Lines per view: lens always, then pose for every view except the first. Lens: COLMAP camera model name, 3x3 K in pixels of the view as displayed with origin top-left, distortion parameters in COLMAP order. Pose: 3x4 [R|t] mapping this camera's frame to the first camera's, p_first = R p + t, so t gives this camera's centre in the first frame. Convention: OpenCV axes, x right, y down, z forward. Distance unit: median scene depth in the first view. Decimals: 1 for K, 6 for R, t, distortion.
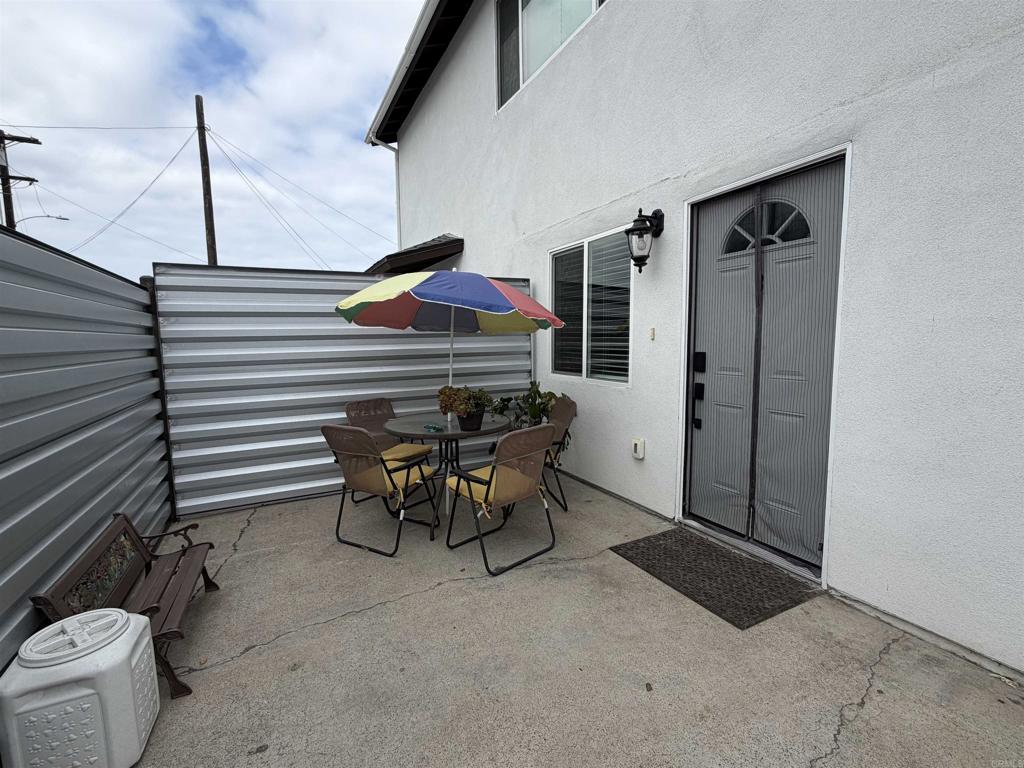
lens RADIAL K [[459.8, 0, 513.1], [0, 459.8, 382.5], [0, 0, 1]] dist [-0.019592, -0.000150]
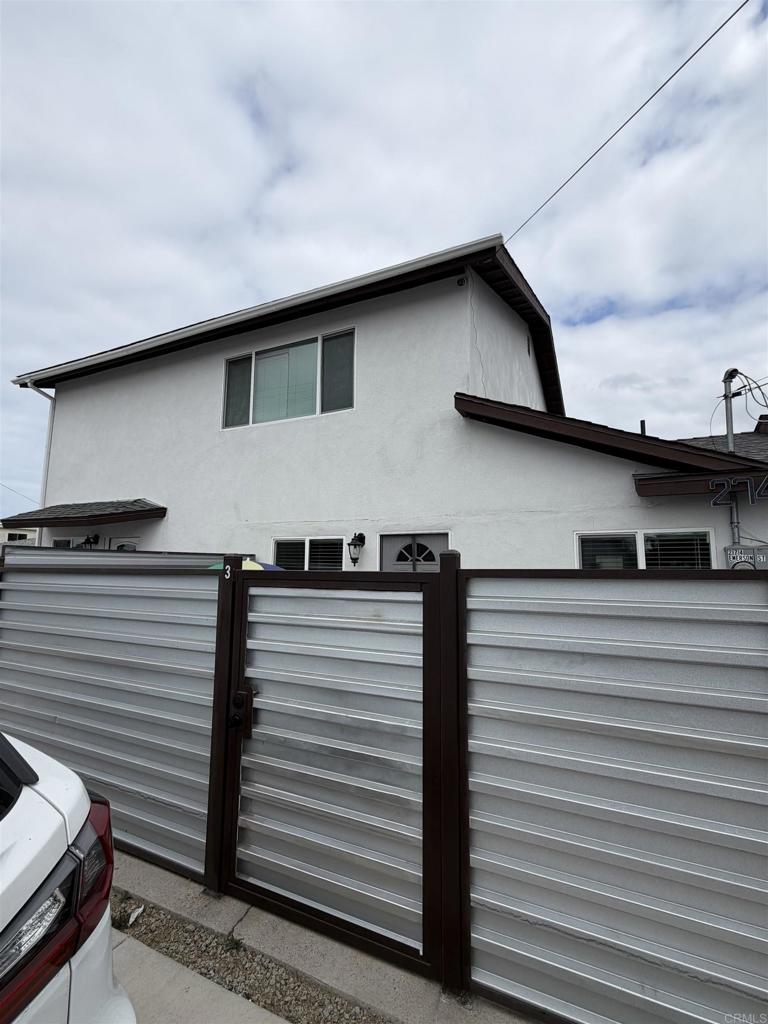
lens RADIAL K [[459.8, 0, 384.4], [0, 459.8, 511.4], [0, 0, 1]] dist [-0.019592, -0.000150]
pose [[0.793575, 0.092955, 0.601330, -0.774495], [0.040851, 0.977893, -0.205077, -0.070862], [-0.607100, 0.187309, 0.772234, -0.559712]]
